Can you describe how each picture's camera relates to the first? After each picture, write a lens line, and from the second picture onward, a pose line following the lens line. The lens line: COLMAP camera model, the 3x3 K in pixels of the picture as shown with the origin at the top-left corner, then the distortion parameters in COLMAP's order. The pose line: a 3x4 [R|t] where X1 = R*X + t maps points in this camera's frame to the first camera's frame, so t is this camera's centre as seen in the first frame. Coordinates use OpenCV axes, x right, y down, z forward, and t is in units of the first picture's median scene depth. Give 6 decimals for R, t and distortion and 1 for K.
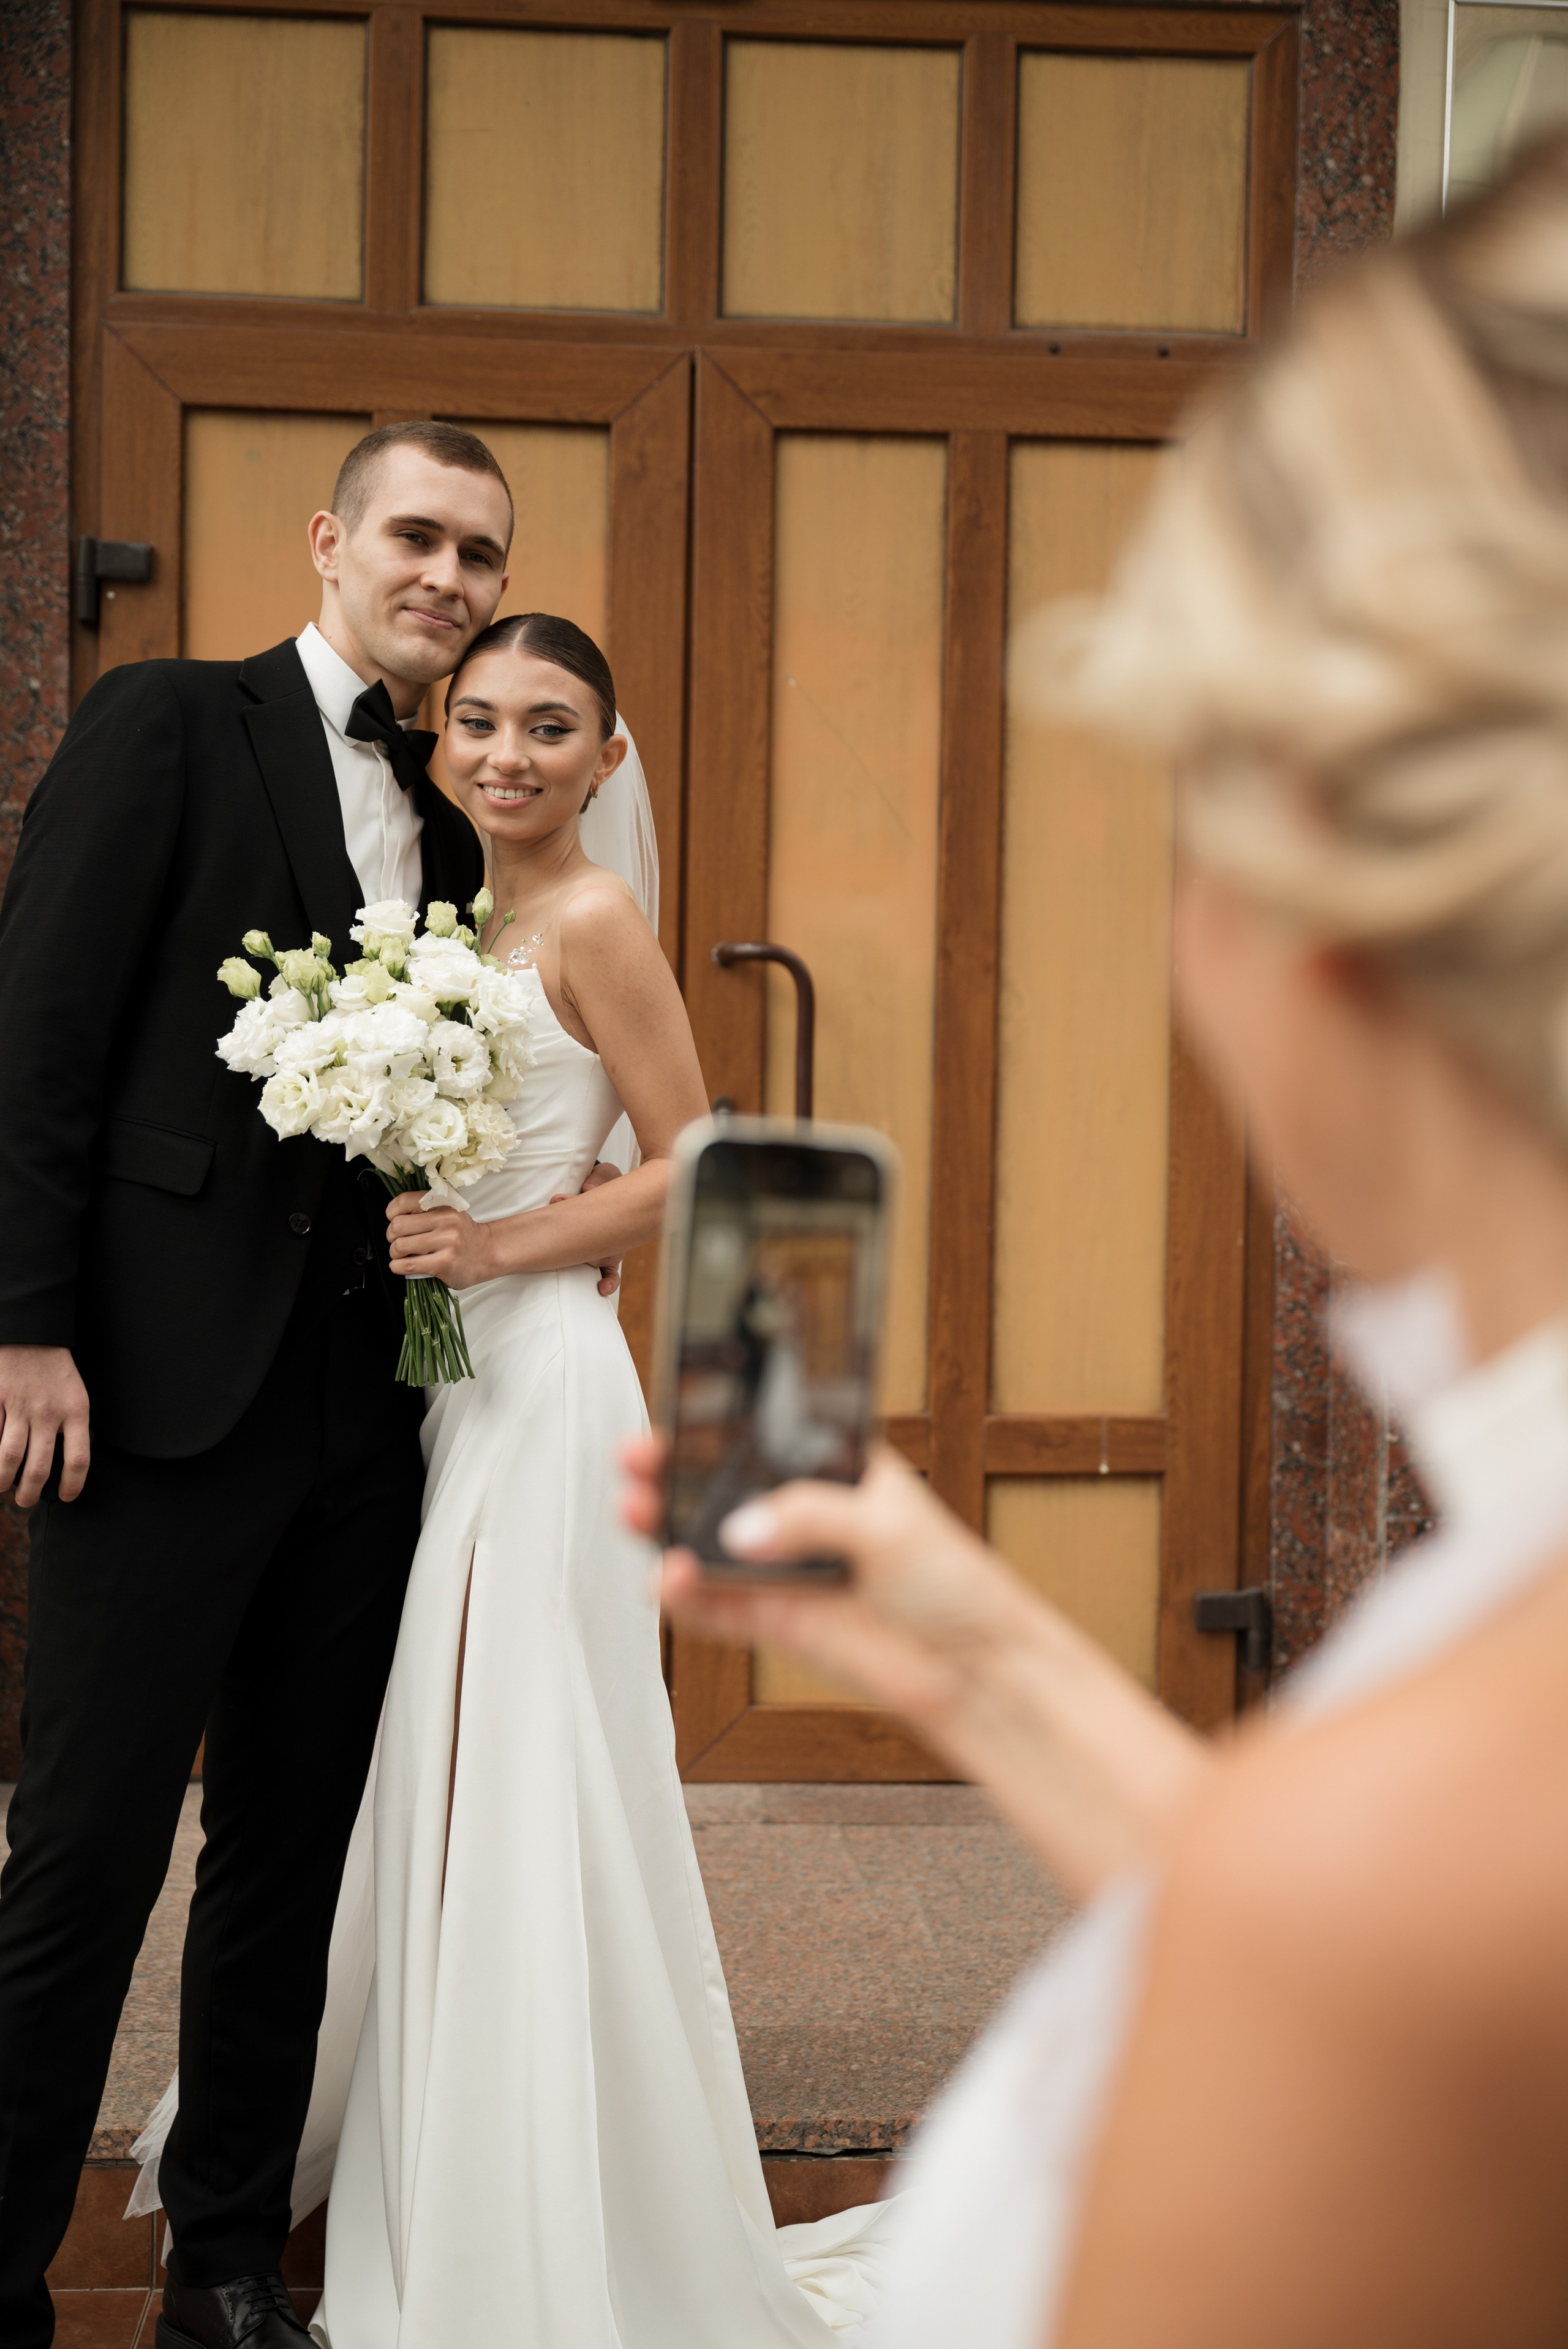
lens RADIAL K [[3090.1, 0, 784.0], [0, 3090.1, 1174.5], [0, 0, 1]] dist [0.018724, -0.036611]
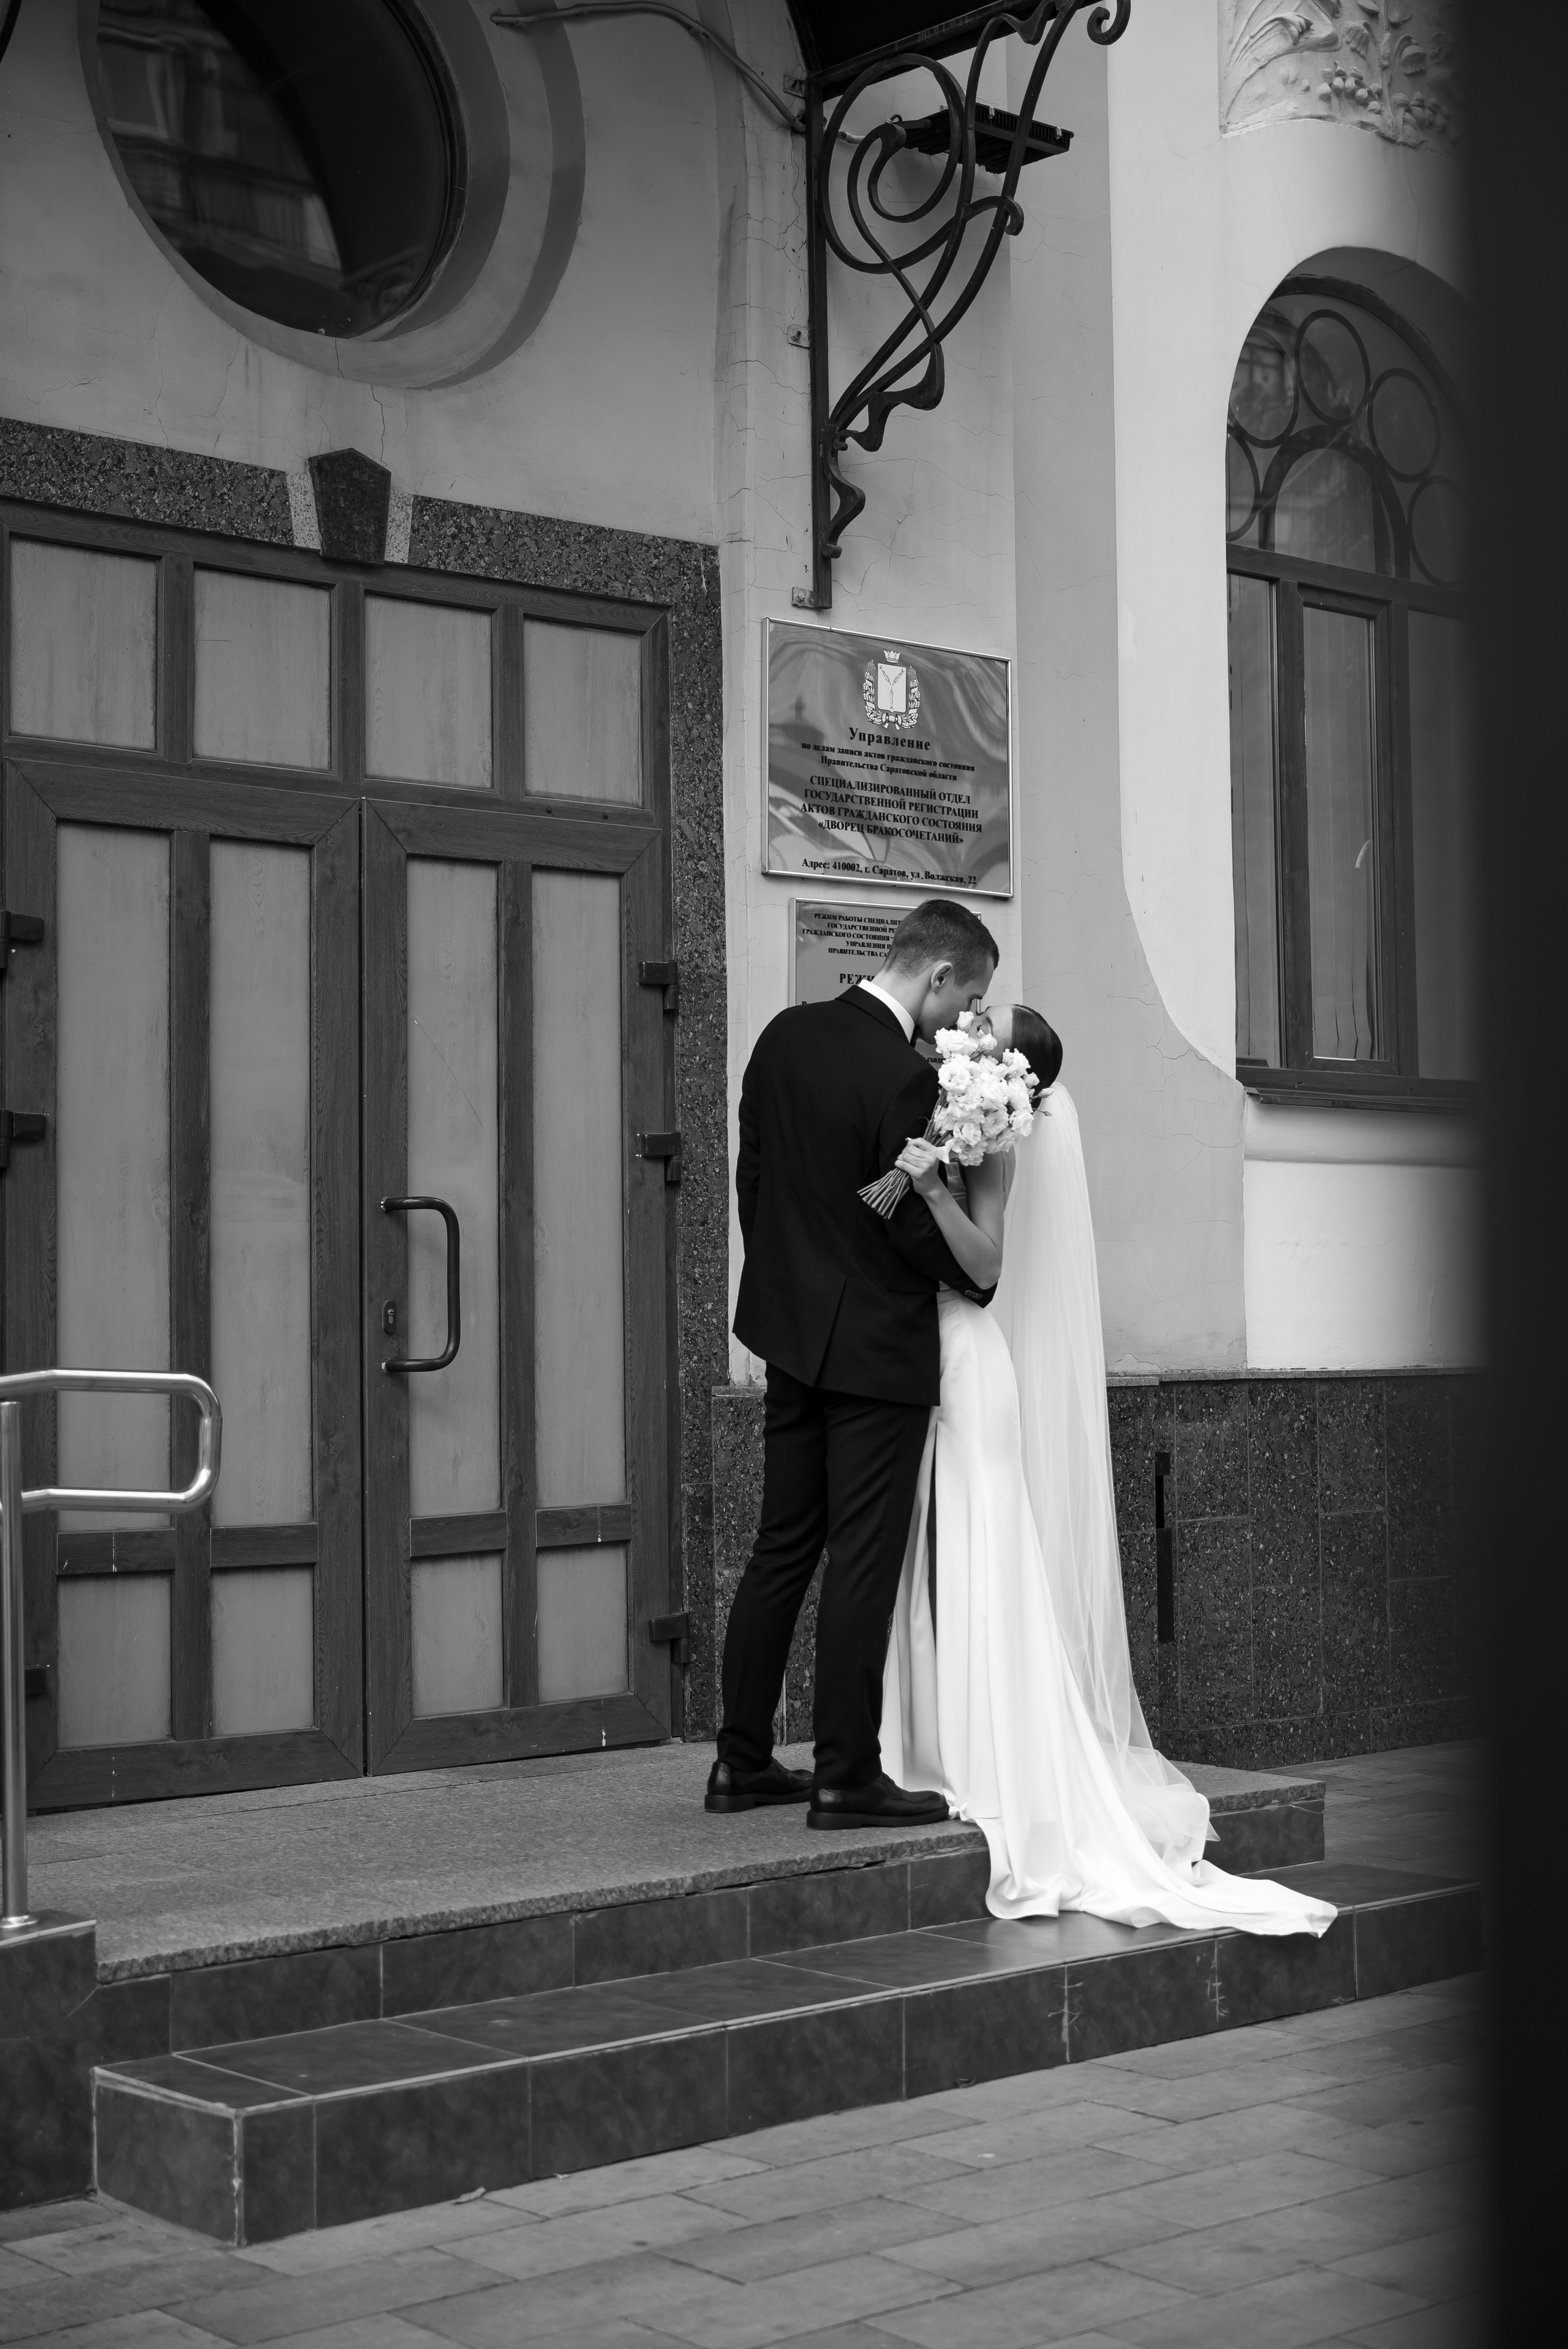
lens RADIAL K [[3519.3, 0, 786.3], [0, 3519.3, 1145.1], [0, 0, 1]] dist [0.003615, -0.011990]
pose [[0.795414, 0.001068, 0.606065, -0.883008], [0.046961, 0.996883, -0.063390, 0.015877], [-0.604244, 0.078883, 0.792885, -0.448181]]
